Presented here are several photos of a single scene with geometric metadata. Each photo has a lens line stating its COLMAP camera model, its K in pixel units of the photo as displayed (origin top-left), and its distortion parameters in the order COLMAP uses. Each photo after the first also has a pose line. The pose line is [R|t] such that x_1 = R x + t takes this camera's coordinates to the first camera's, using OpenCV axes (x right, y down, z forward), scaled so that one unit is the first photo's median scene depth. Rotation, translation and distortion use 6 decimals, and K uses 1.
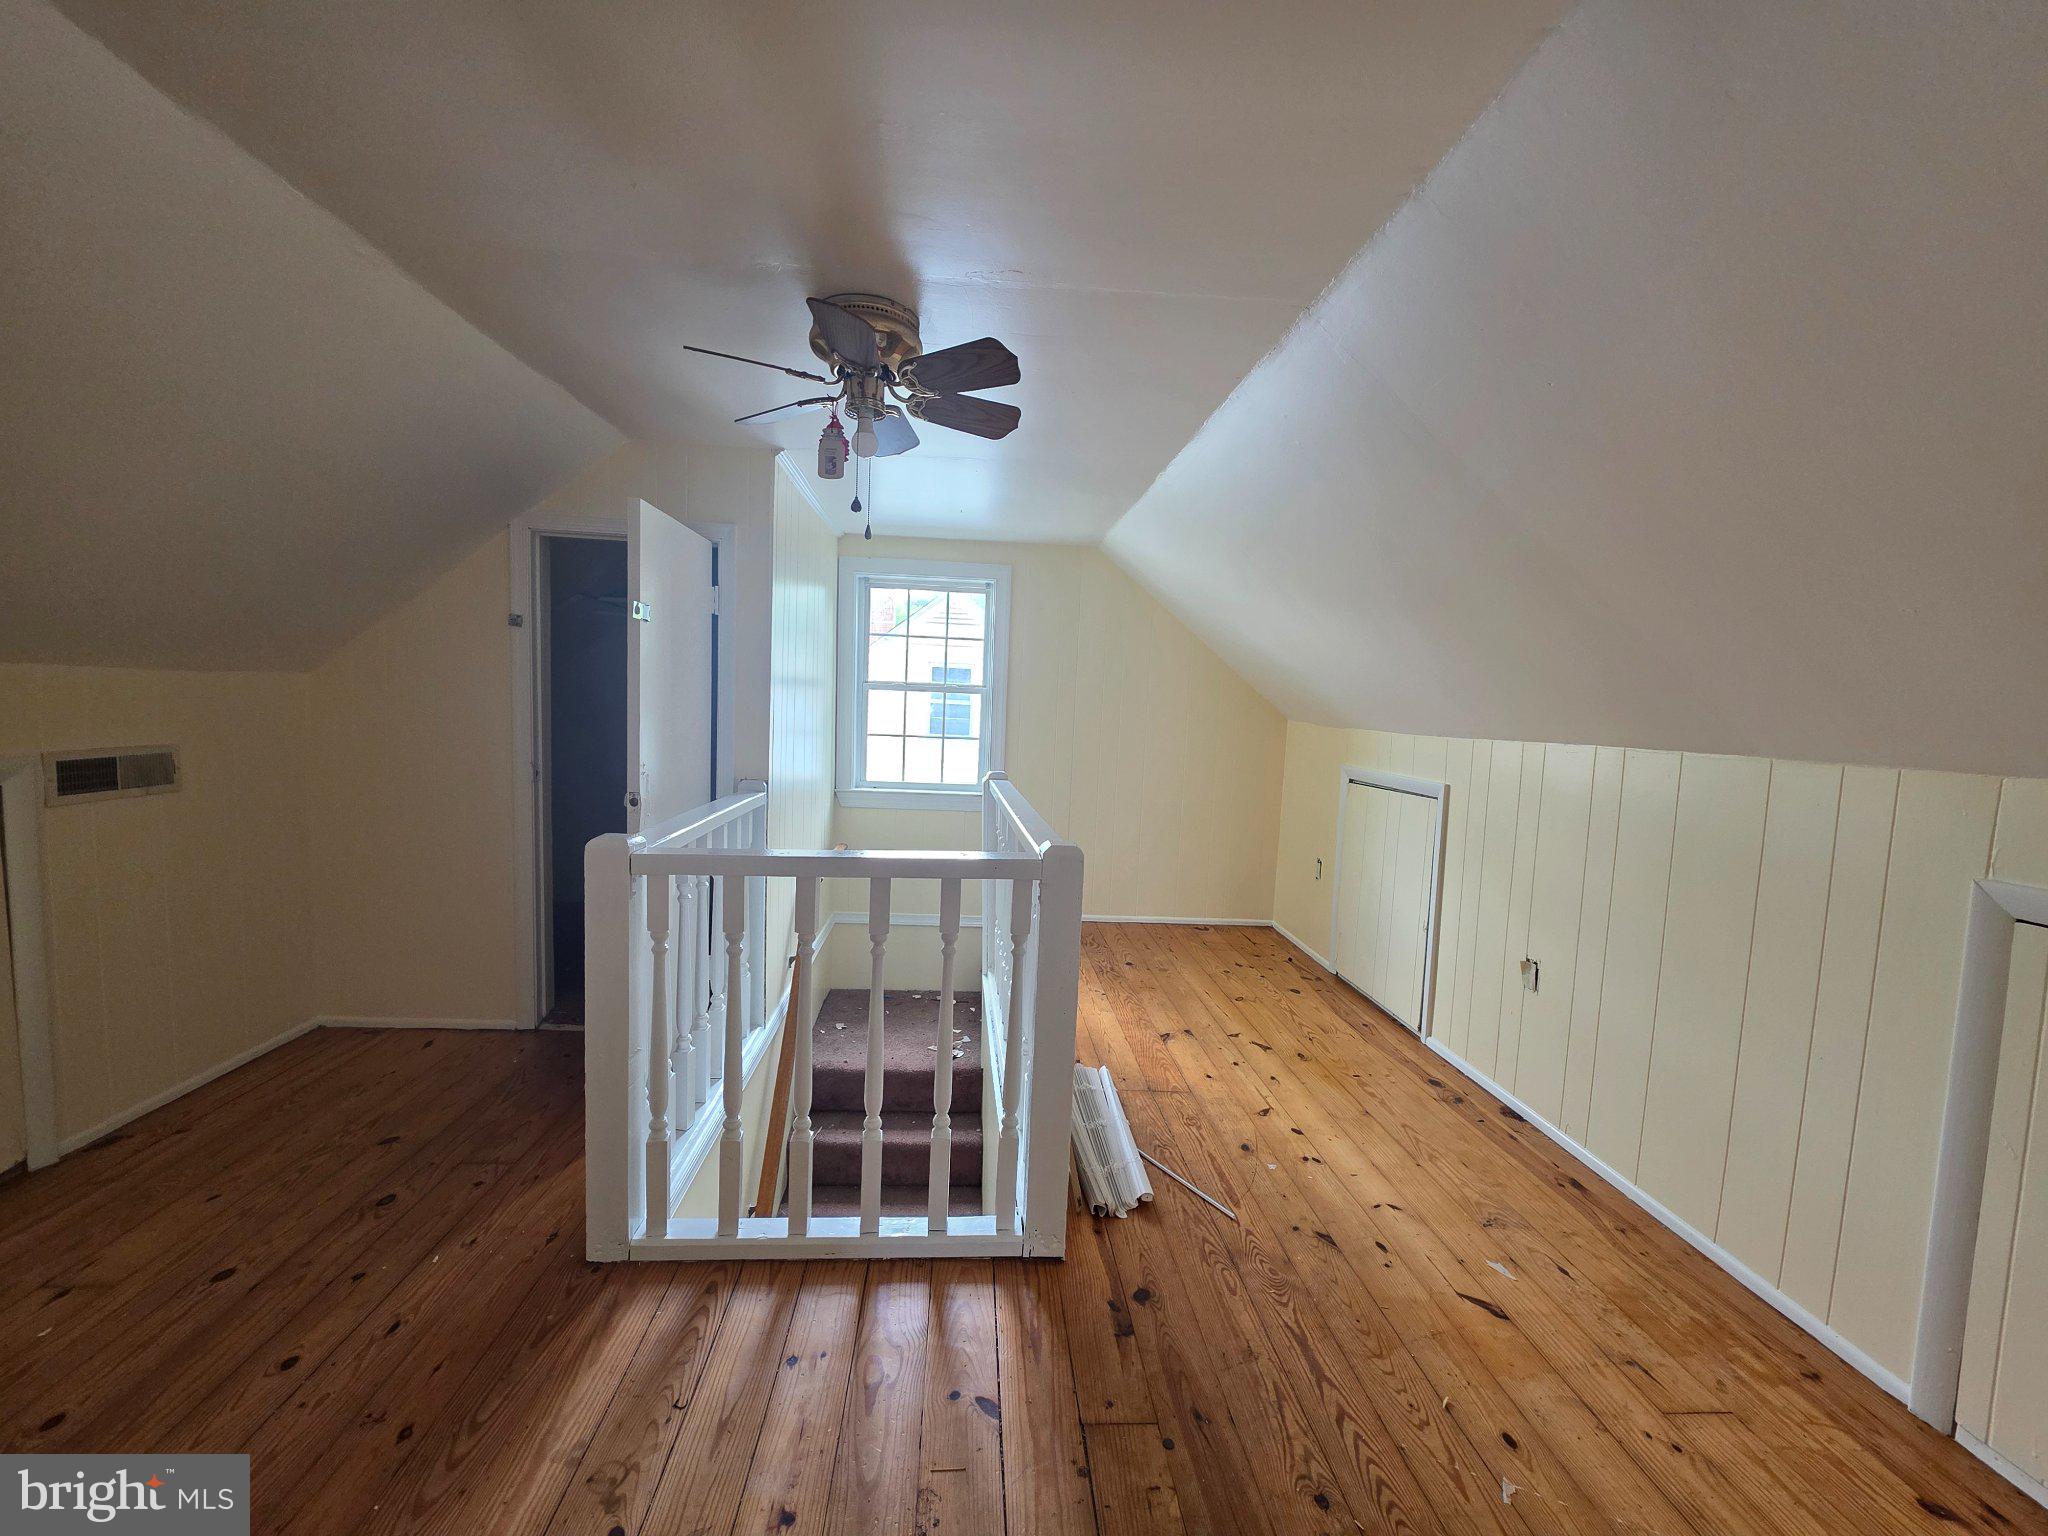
lens RADIAL K [[819.3, 0, 1024.0], [0, 819.3, 768.0], [0, 0, 1]] dist [0.000460, 0.000109]
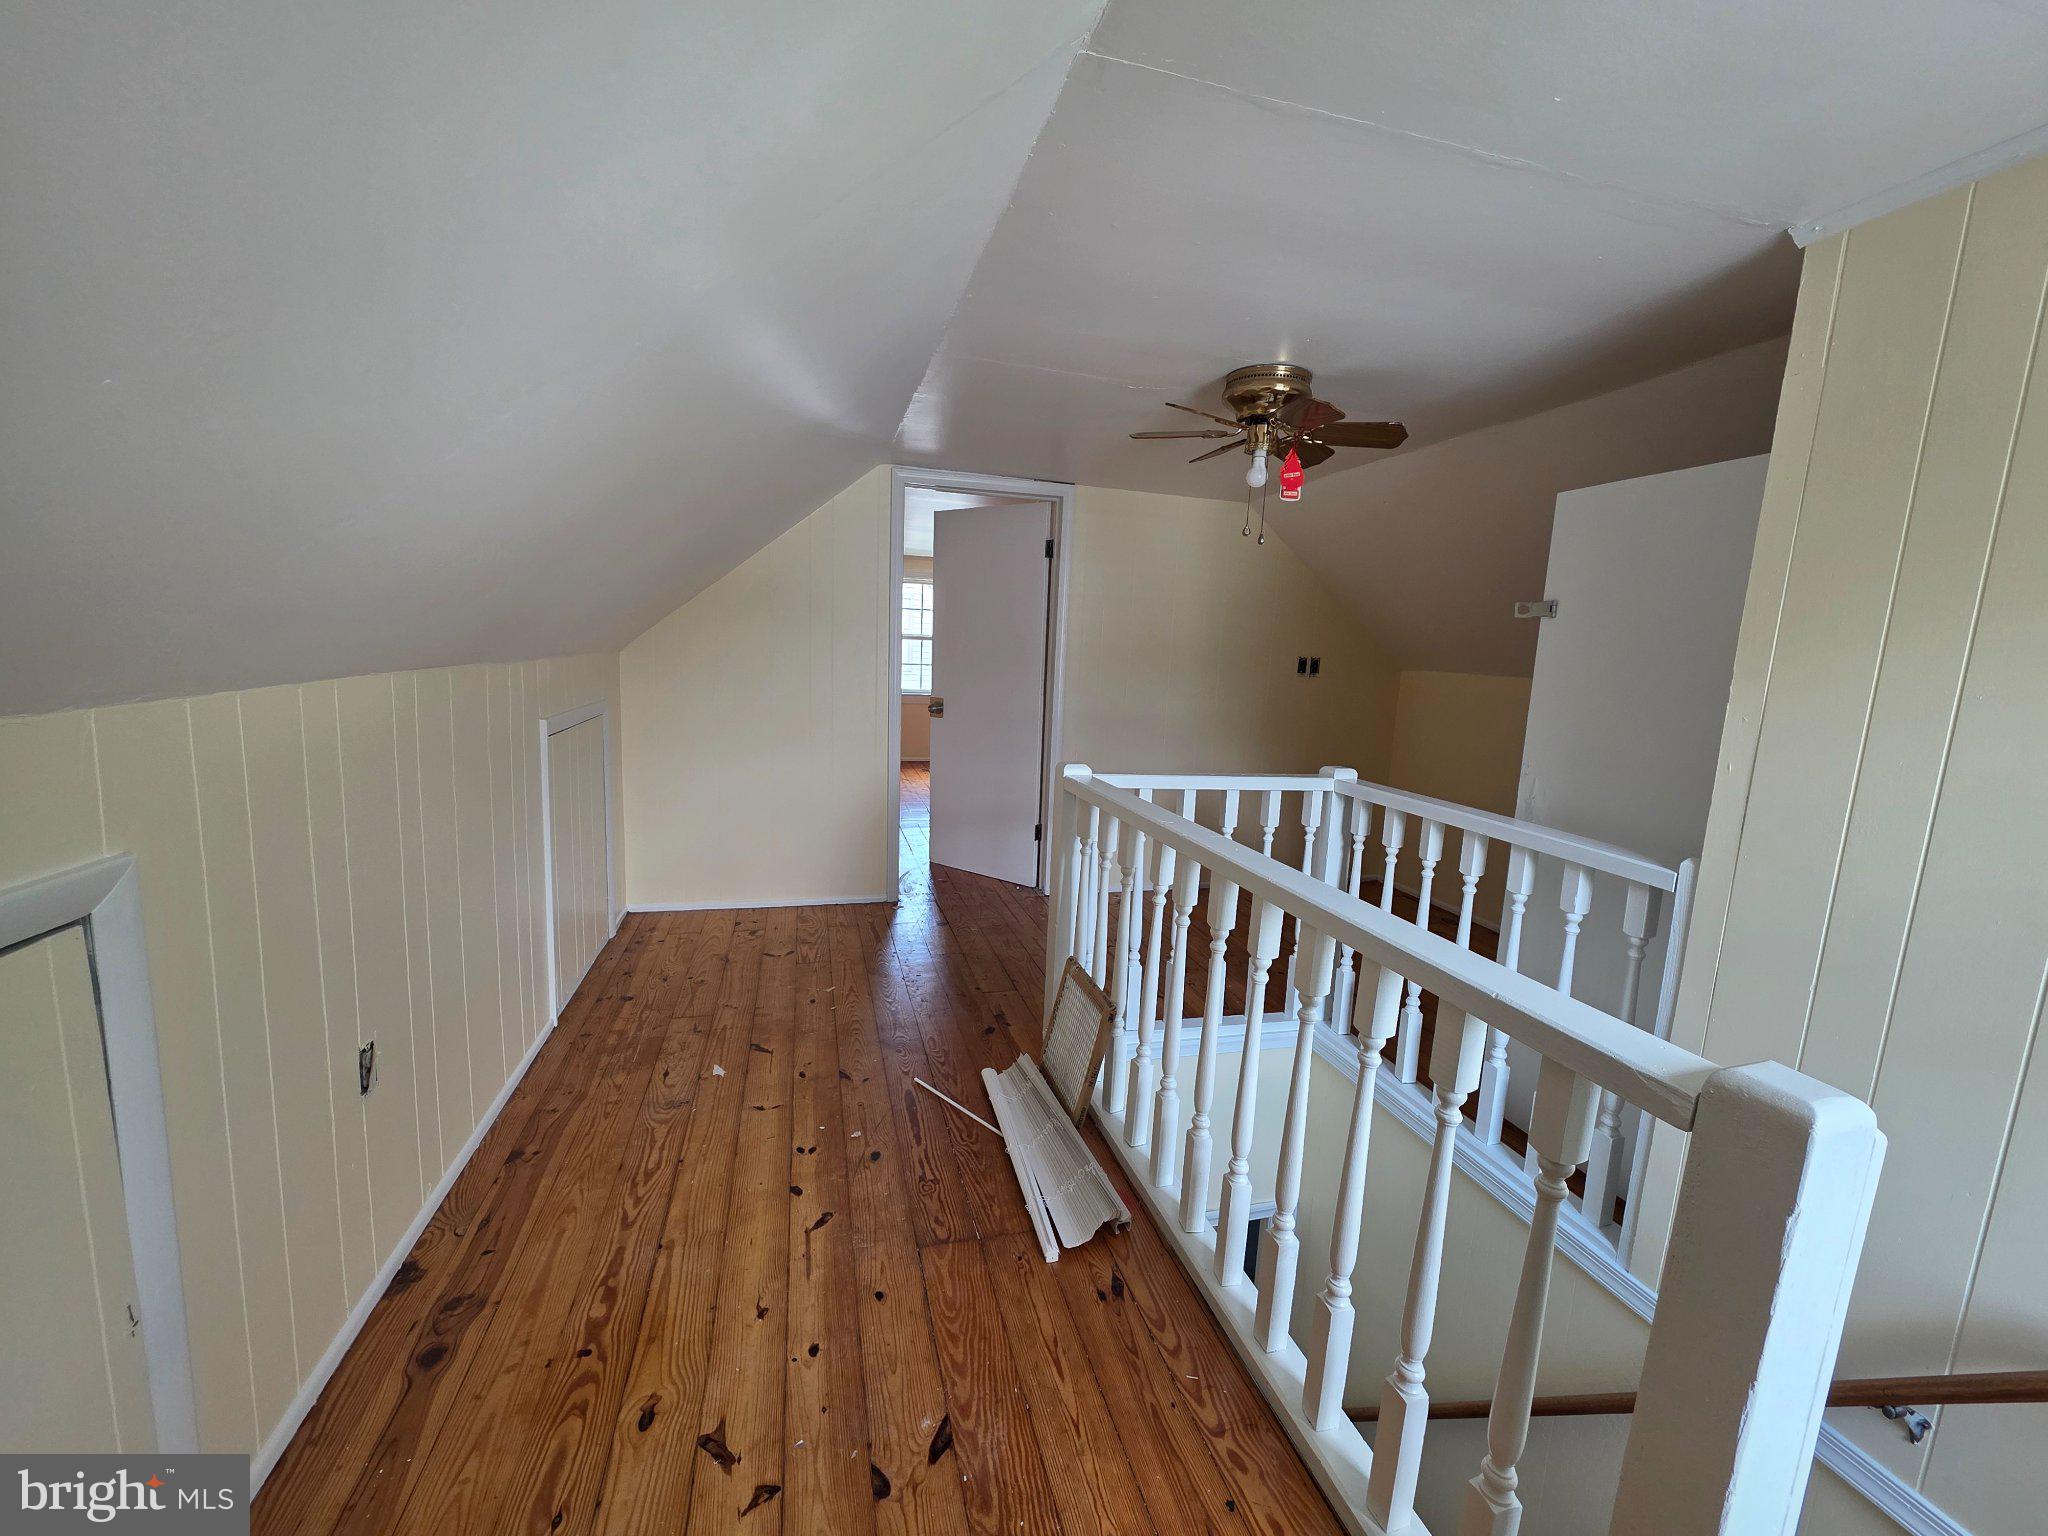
lens RADIAL K [[819.3, 0, 1024.0], [0, 819.3, 768.0], [0, 0, 1]] dist [0.000460, 0.000109]
pose [[-0.978092, -0.059569, -0.199470, 0.282167], [-0.104206, 0.969597, 0.221412, -0.141741], [0.180216, 0.237347, -0.954562, 1.592424]]
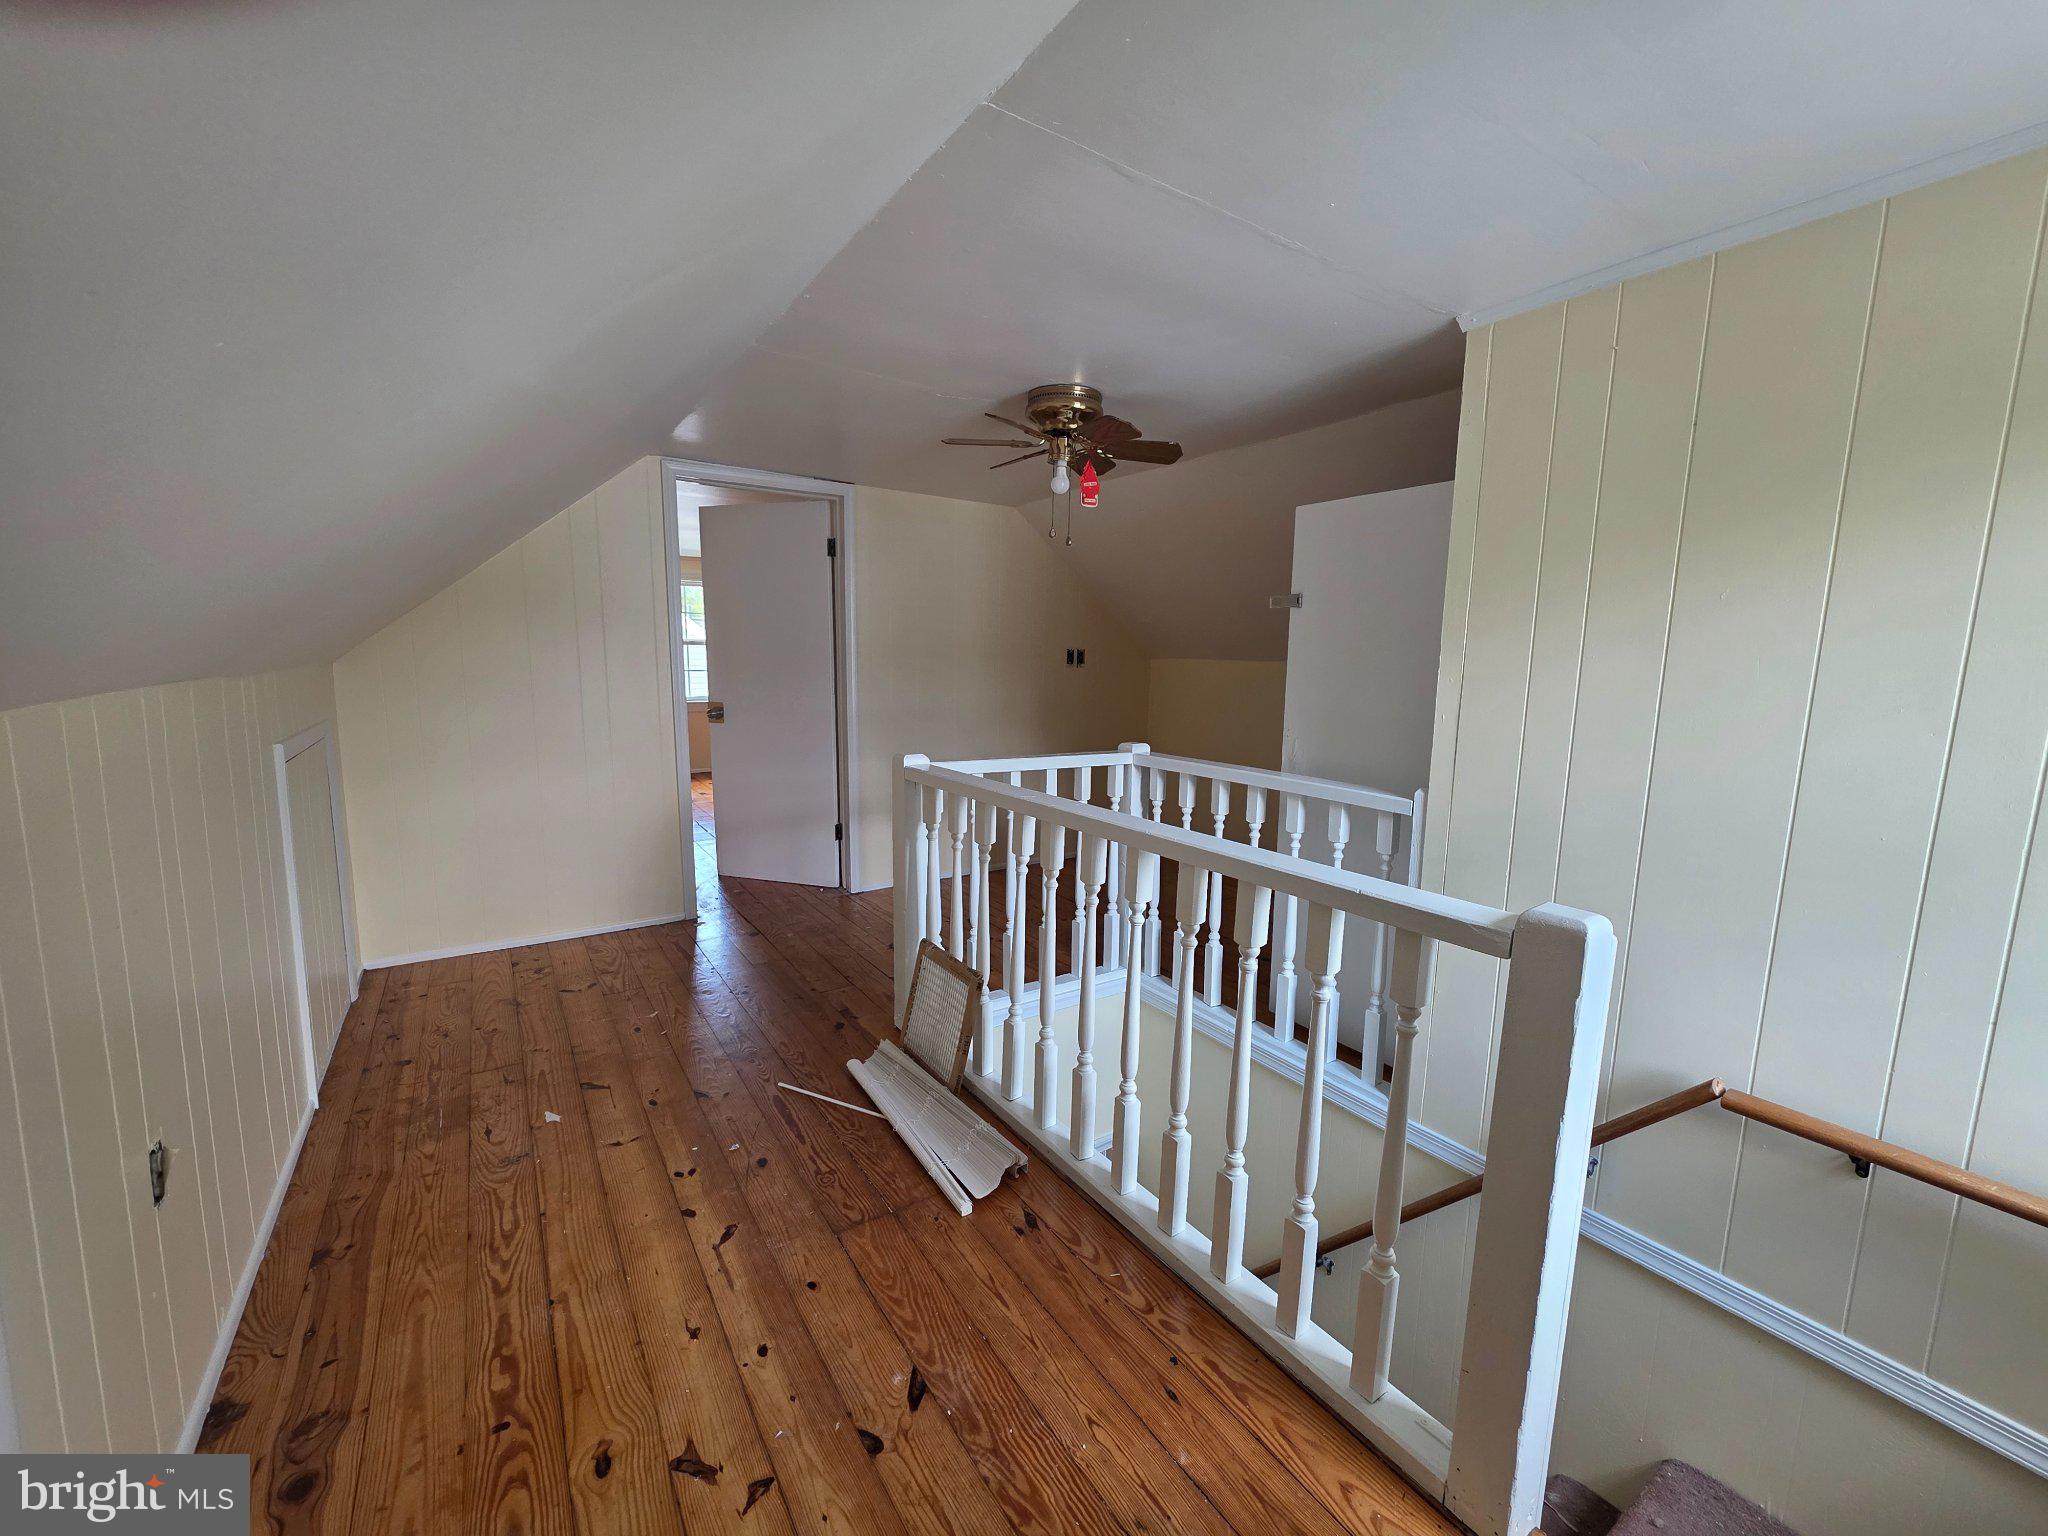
lens RADIAL K [[816.7, 0, 1024.0], [0, 816.7, 768.0], [0, 0, 1]] dist [-0.000748, 0.000012]
pose [[-0.867394, 0.009020, -0.497539, 0.409632], [-0.097694, 0.977292, 0.188033, -0.124131], [0.487937, 0.211705, -0.846816, 1.598181]]
